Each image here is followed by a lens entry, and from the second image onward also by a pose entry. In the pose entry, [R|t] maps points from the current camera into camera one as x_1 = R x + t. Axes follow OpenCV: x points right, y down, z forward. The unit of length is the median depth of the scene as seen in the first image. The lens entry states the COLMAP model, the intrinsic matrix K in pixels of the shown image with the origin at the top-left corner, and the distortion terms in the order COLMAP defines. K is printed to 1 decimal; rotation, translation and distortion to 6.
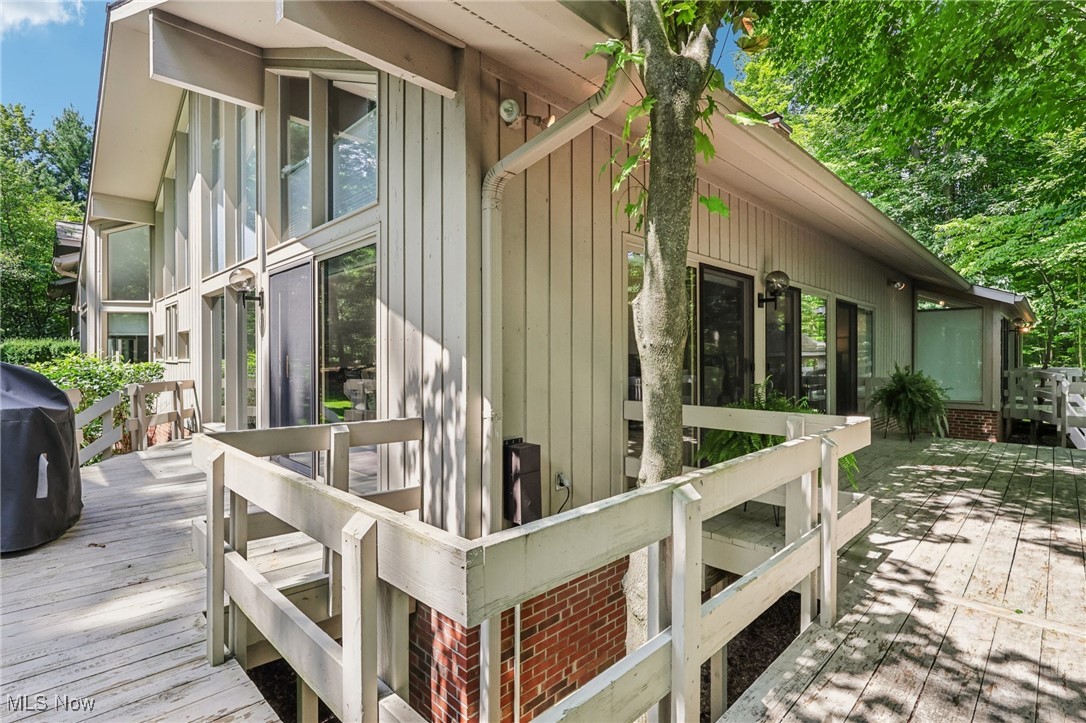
lens RADIAL K [[518.1, 0, 543.8], [0, 518.1, 357.2], [0, 0, 1]] dist [-0.002552, 0.000021]
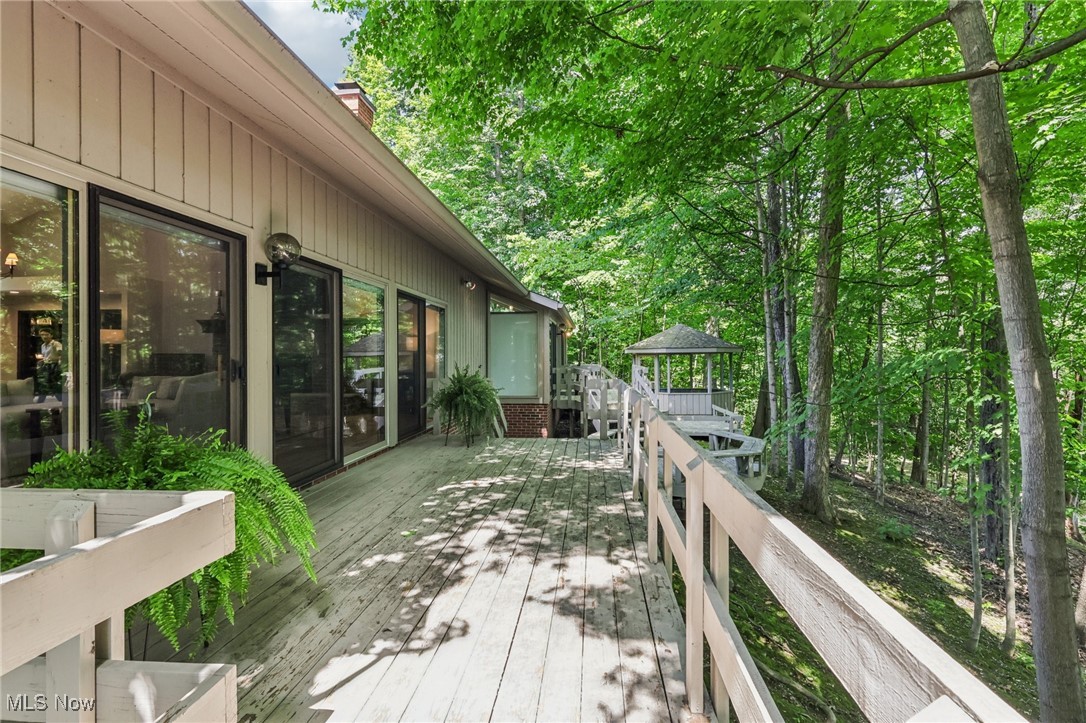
lens RADIAL K [[518.1, 0, 543.3], [0, 518.1, 359.0], [0, 0, 1]] dist [-0.002552, 0.000021]
pose [[0.770638, -0.007505, 0.637229, 0.204655], [0.006167, 0.999972, 0.004319, 0.000863], [-0.637243, 0.000601, 0.770662, 0.180784]]
